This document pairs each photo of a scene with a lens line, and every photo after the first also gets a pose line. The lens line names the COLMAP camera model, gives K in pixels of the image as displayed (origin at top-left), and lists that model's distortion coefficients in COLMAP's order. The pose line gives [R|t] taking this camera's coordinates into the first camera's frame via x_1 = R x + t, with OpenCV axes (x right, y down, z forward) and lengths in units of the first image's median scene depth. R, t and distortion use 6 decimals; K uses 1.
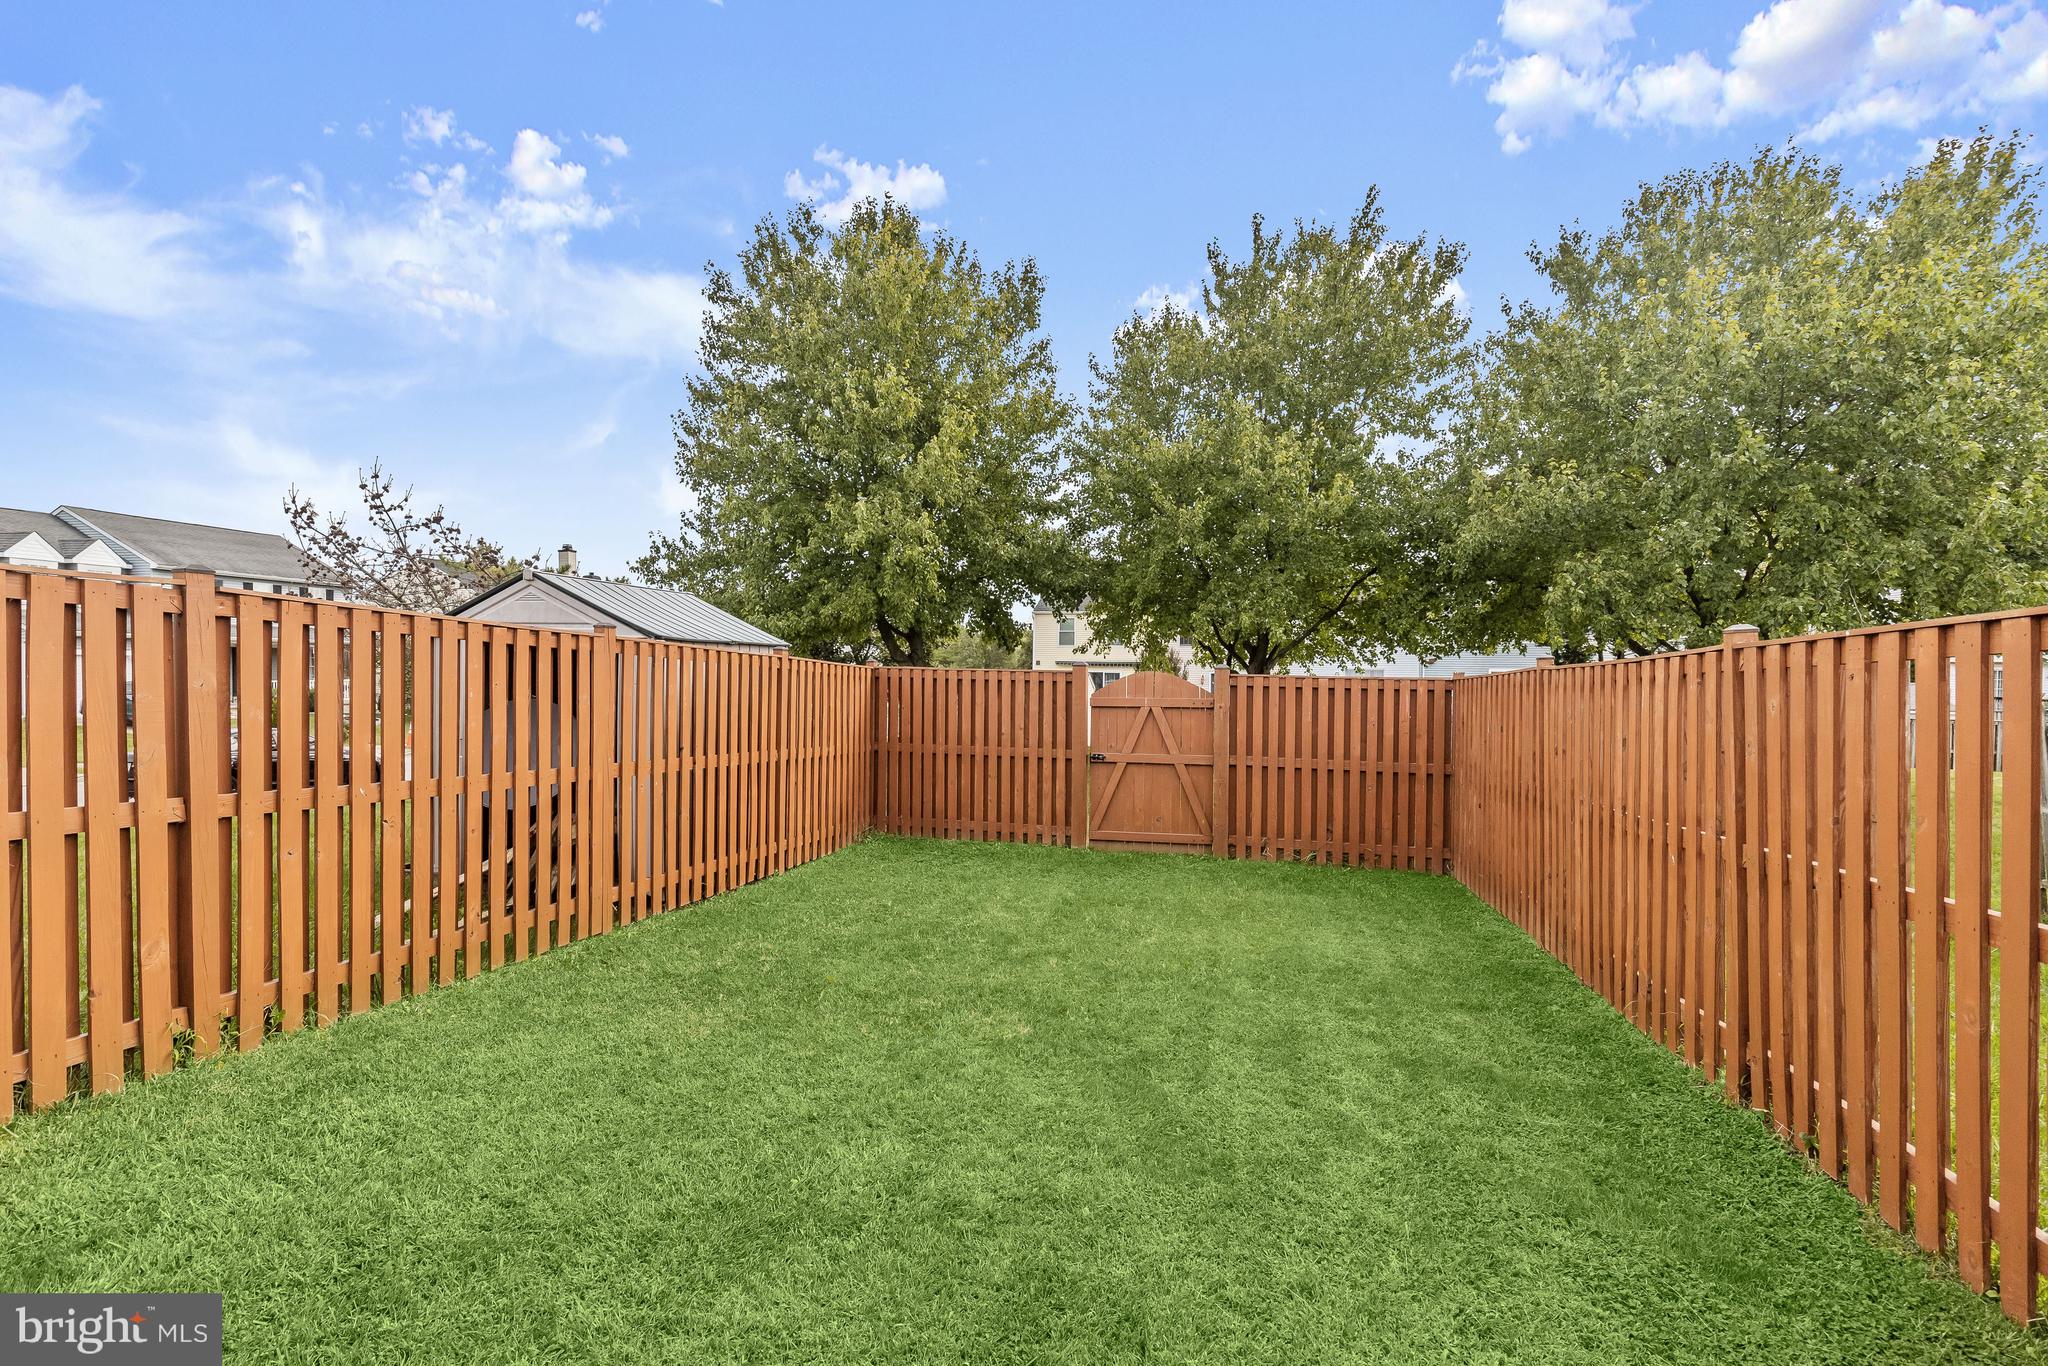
lens RADIAL K [[949.0, 0, 1031.5], [0, 949.0, 682.9], [0, 0, 1]] dist [0.000357, -0.000535]
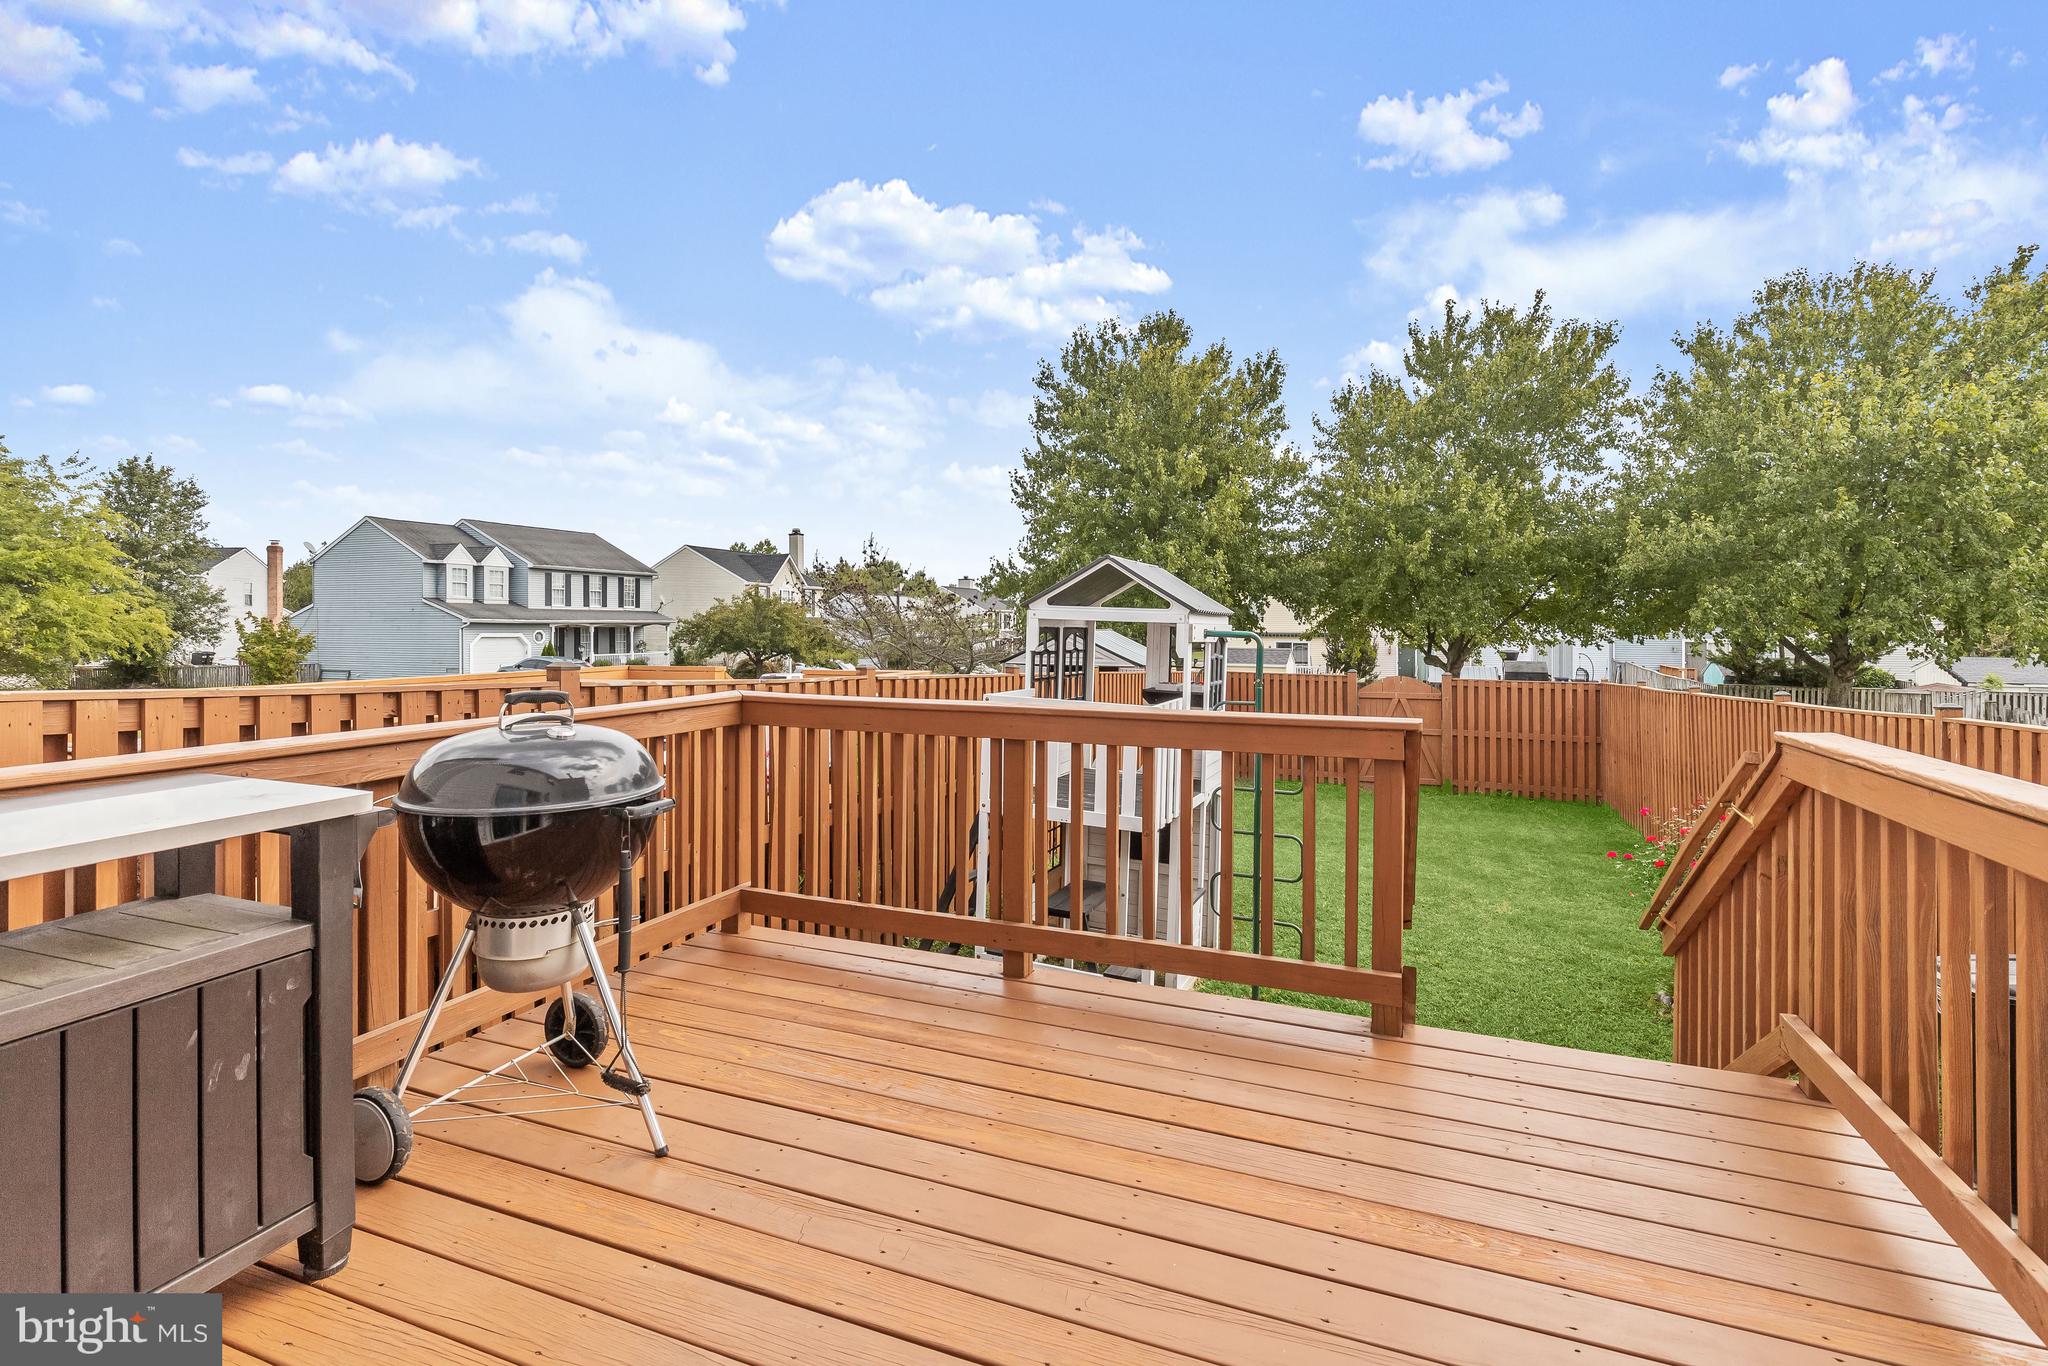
lens RADIAL K [[938.2, 0, 1098.9], [0, 938.2, 612.4], [0, 0, 1]] dist [0.041284, 0.000138]
pose [[0.994525, 0.000439, -0.104503, -0.111656], [-0.005019, 0.999038, -0.043568, -0.024306], [0.104383, 0.043854, 0.993570, -0.332257]]
